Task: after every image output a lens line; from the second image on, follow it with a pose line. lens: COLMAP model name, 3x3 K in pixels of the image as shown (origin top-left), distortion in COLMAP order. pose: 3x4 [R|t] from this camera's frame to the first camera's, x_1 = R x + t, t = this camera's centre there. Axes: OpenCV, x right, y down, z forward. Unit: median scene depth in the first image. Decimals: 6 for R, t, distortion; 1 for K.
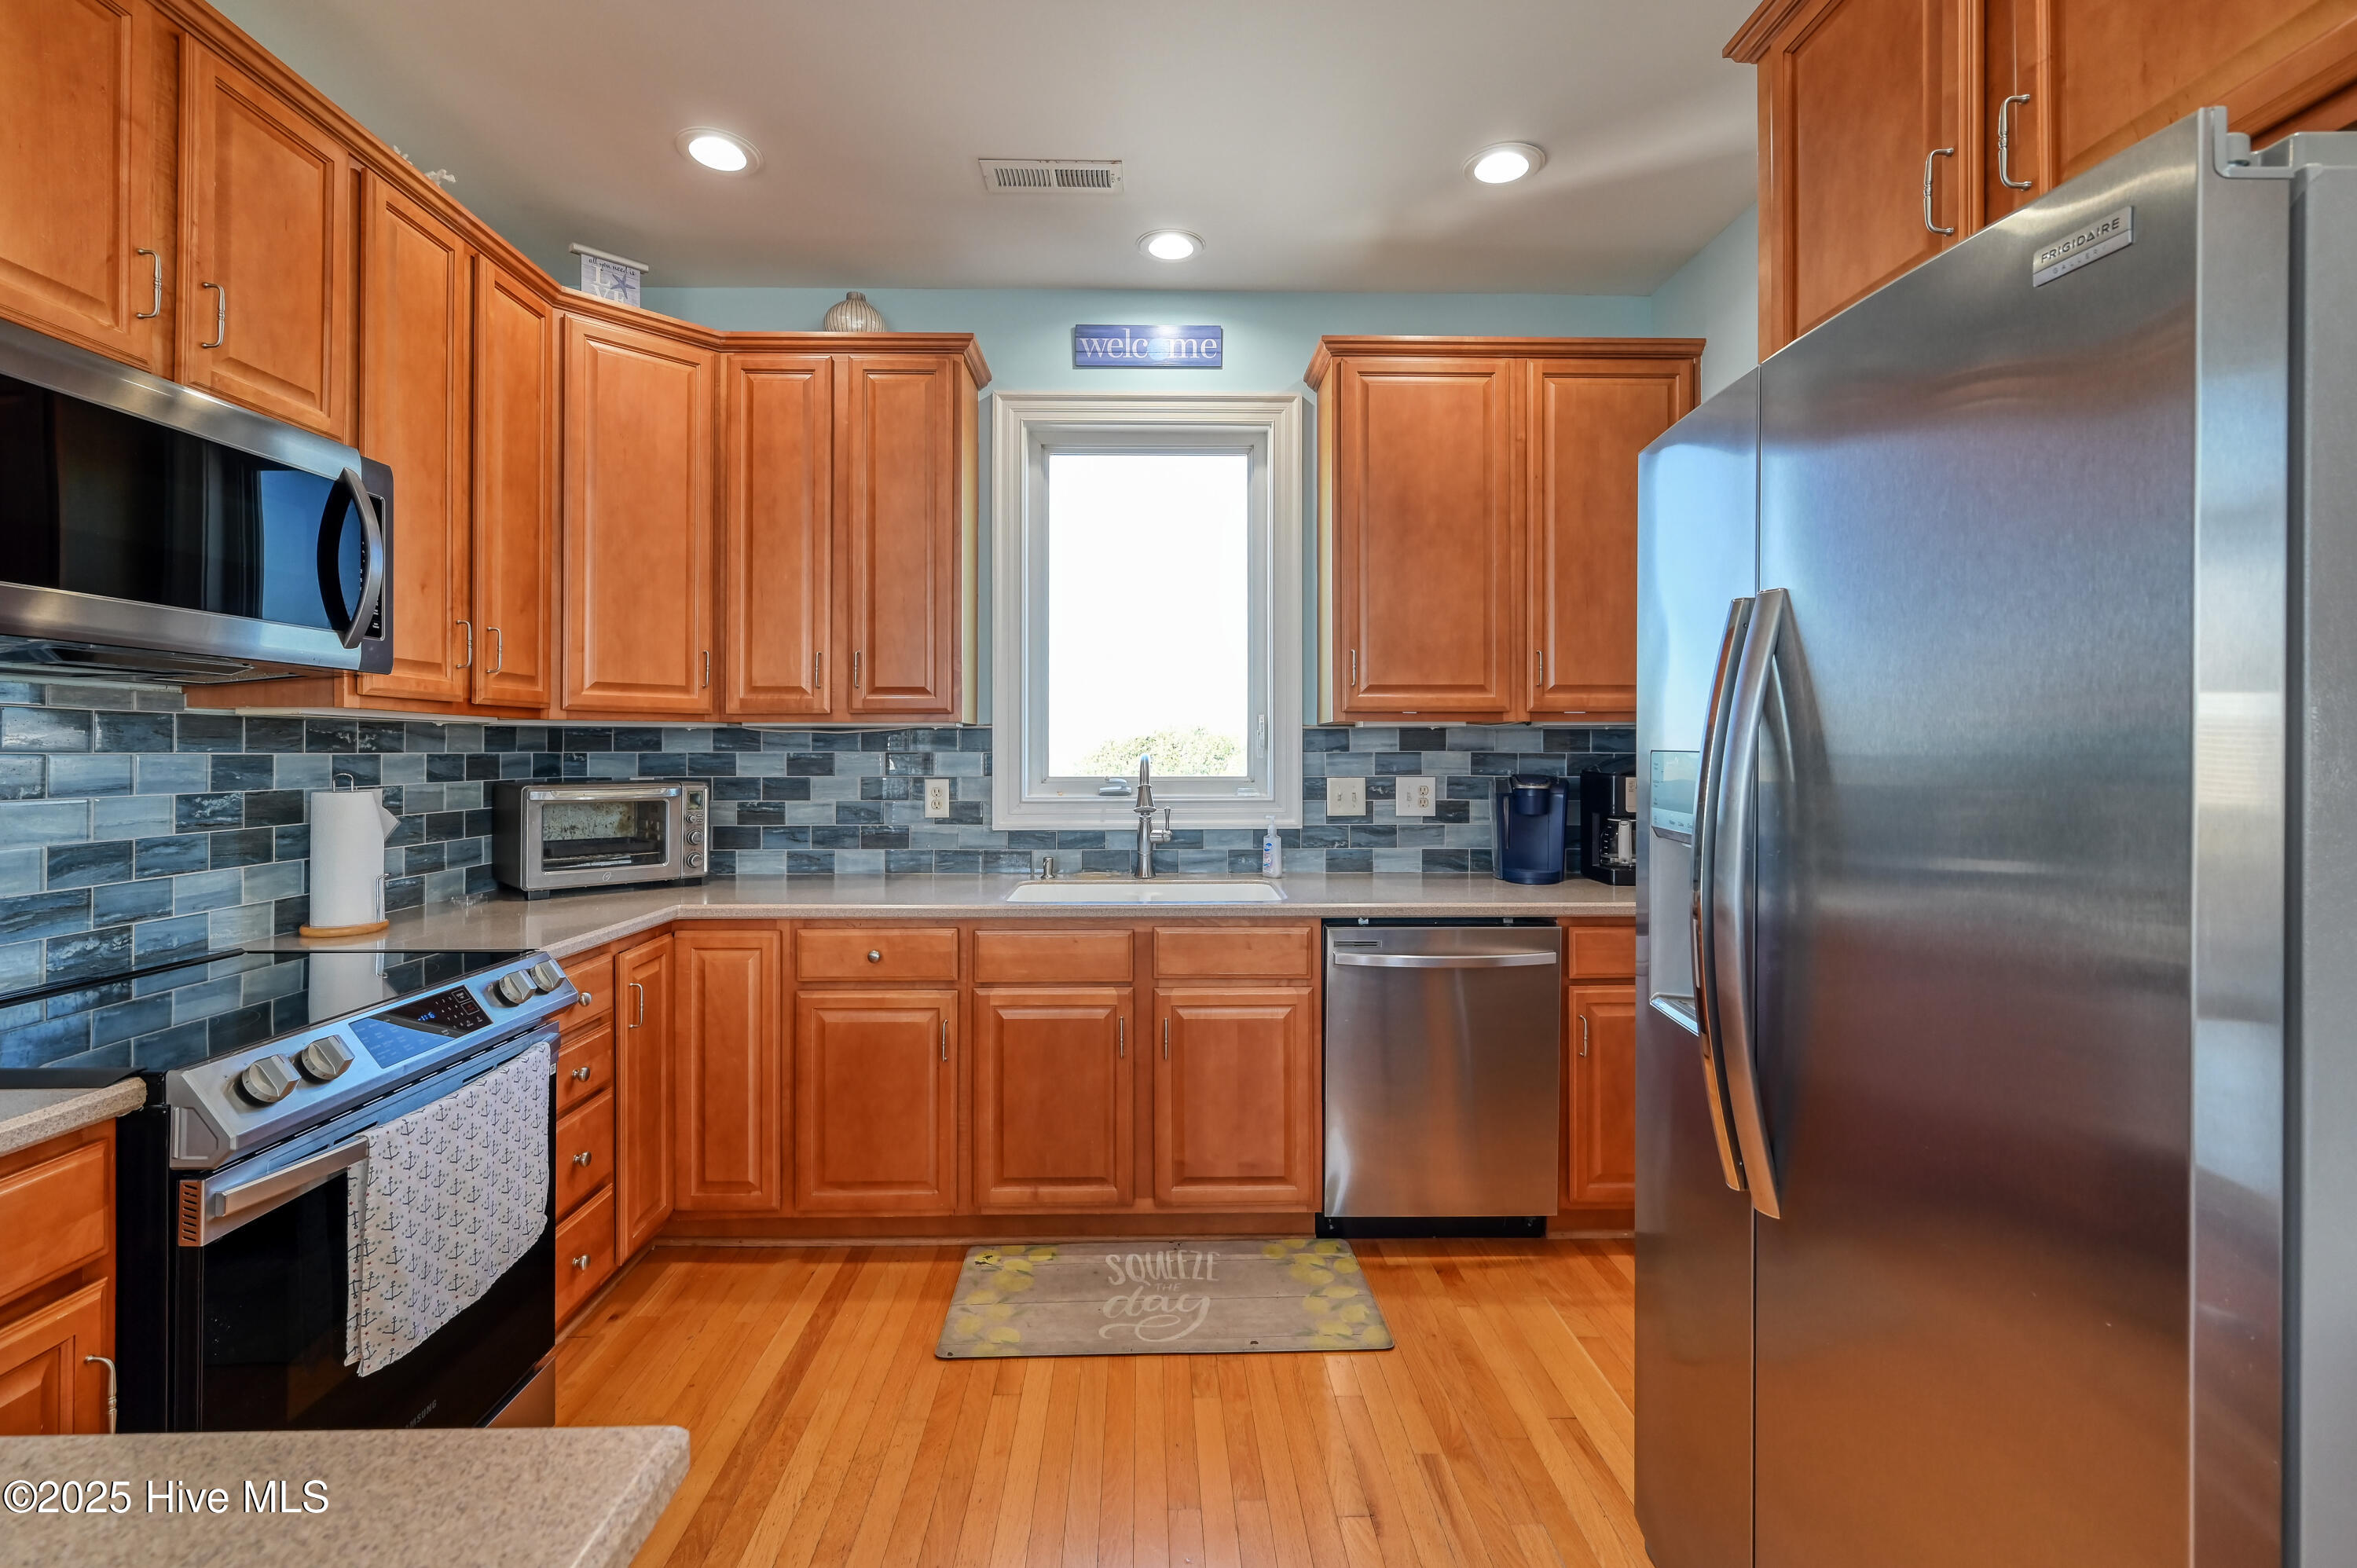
lens RADIAL K [[1044.4, 0, 1158.9], [0, 1044.4, 745.4], [0, 0, 1]] dist [-0.004654, -0.000441]
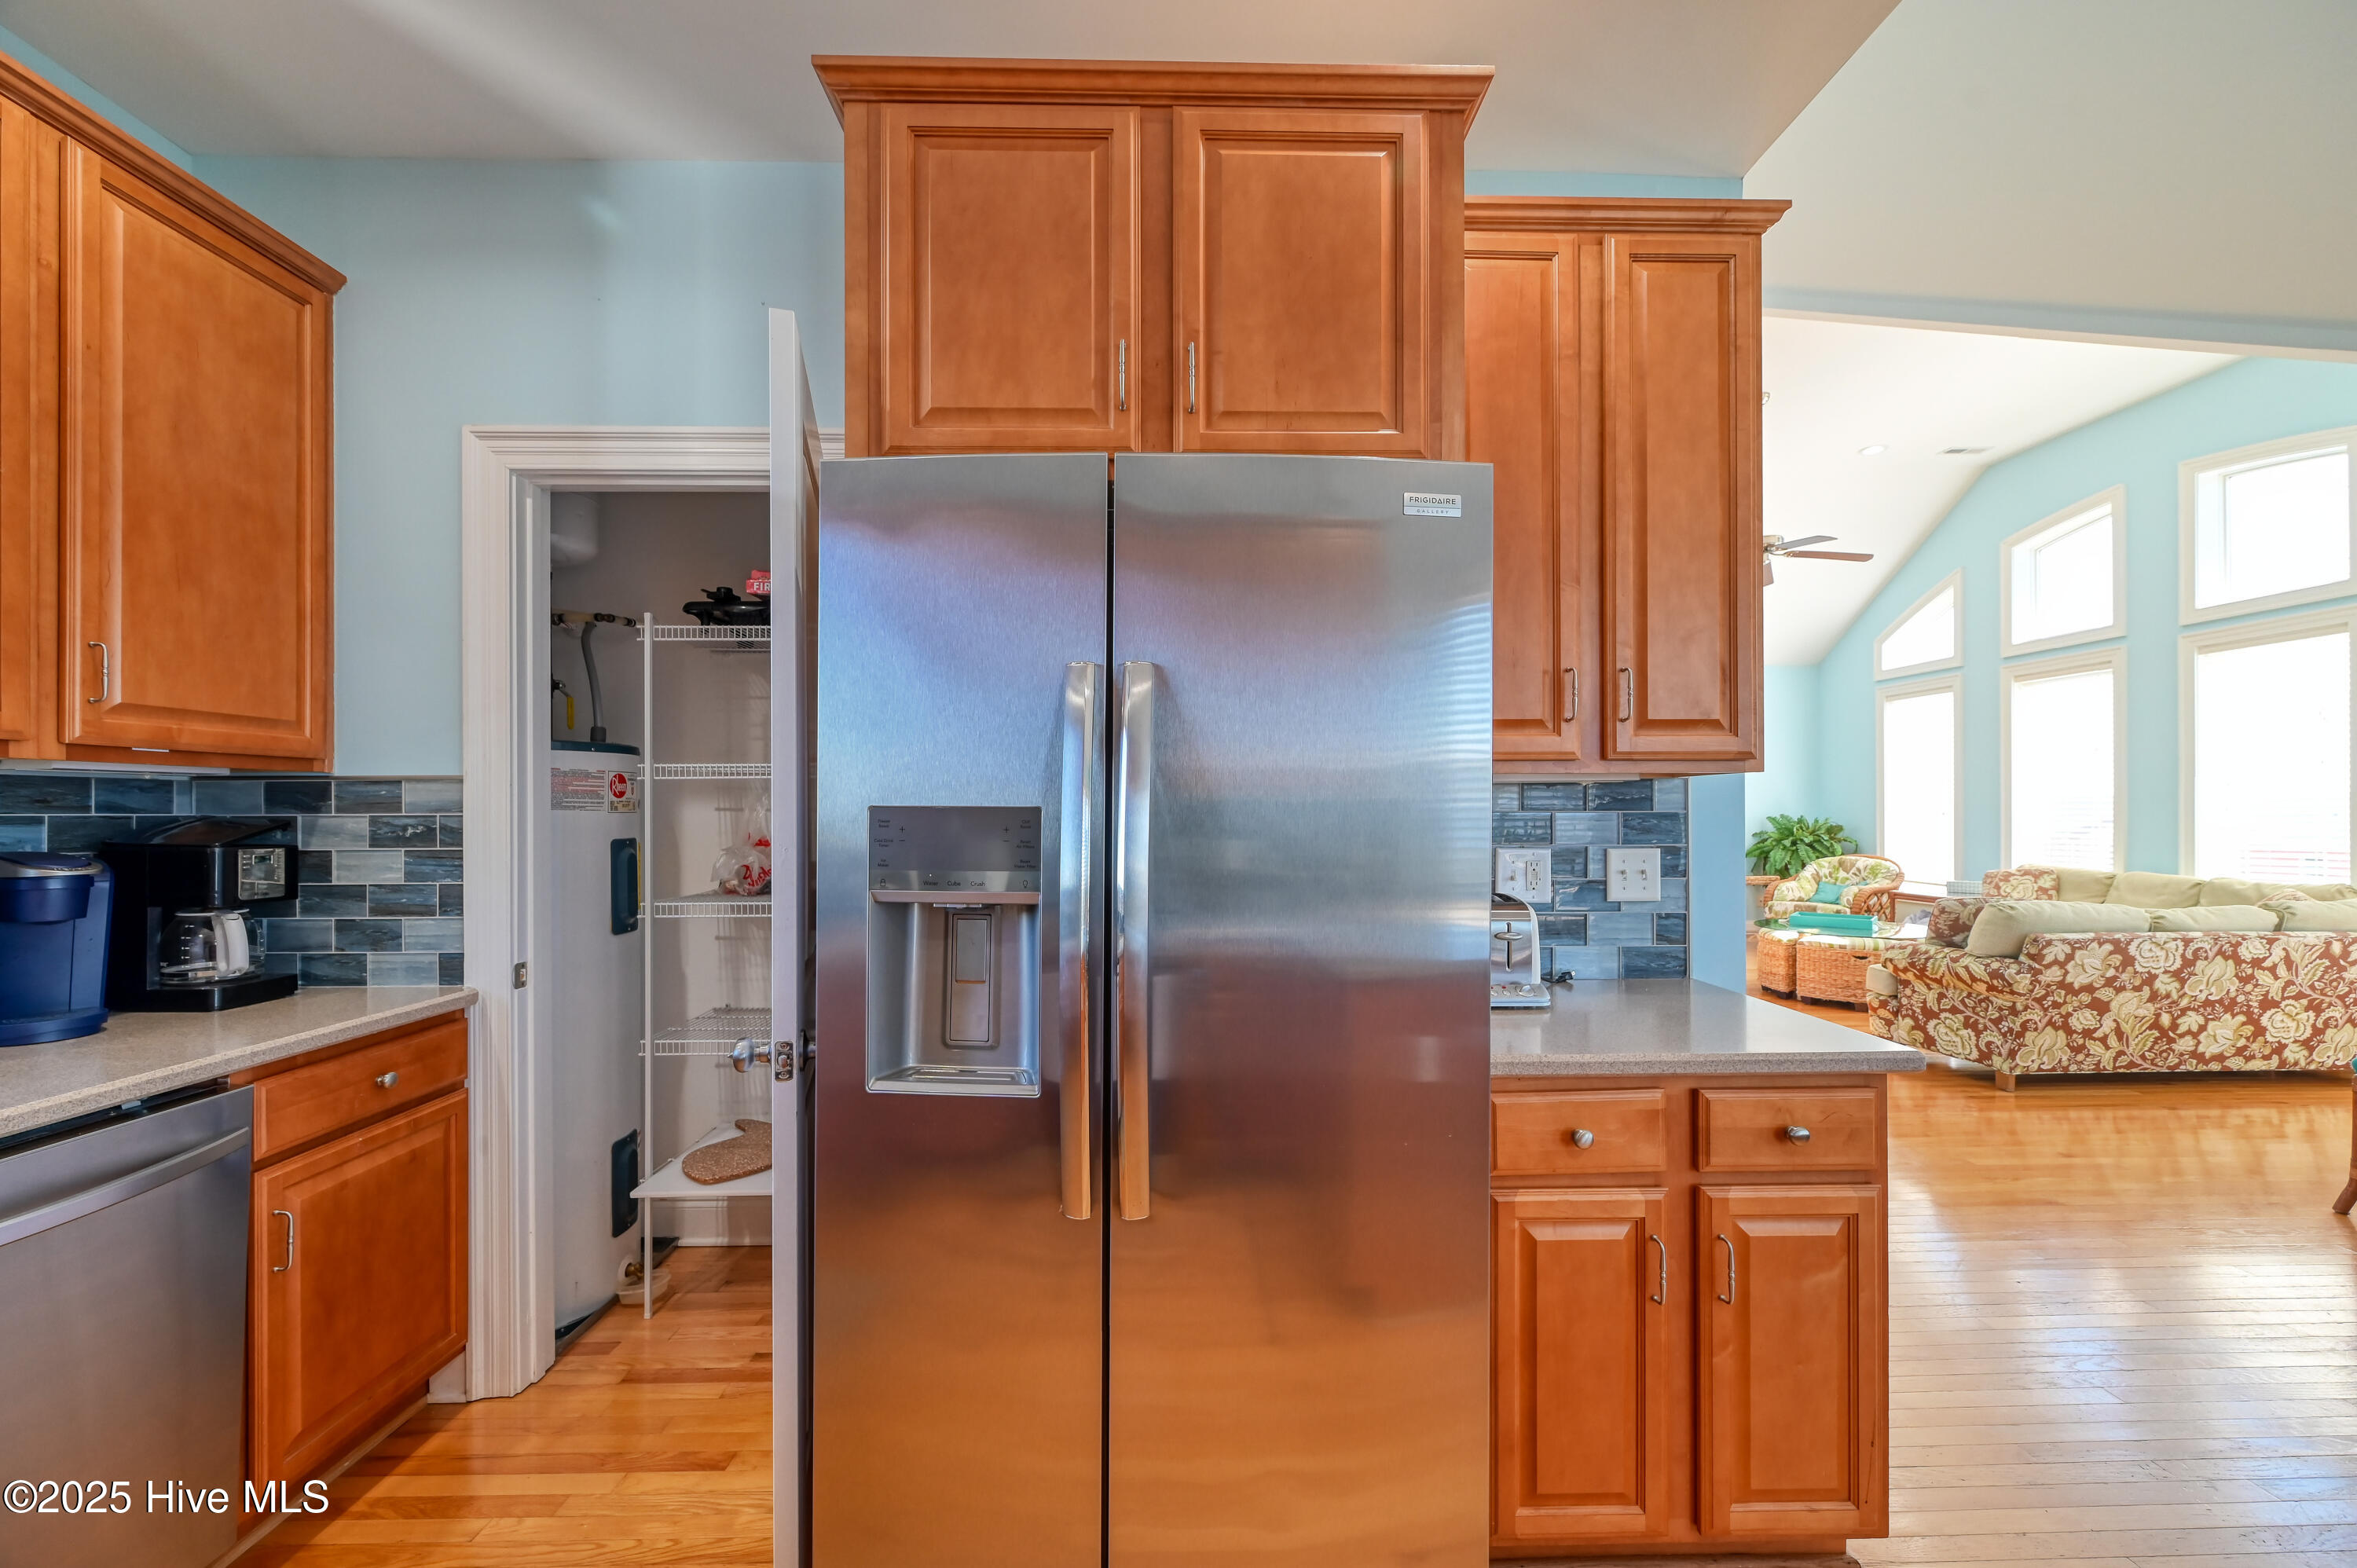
lens RADIAL K [[941.8, 0, 1175.6], [0, 941.8, 805.9], [0, 0, 1]] dist [0.001105, 0.000263]
pose [[0.001951, 0.005761, 0.999982, -0.169785], [-0.002194, 0.999981, -0.005757, 0.004016], [-0.999996, -0.002183, 0.001963, 0.382208]]
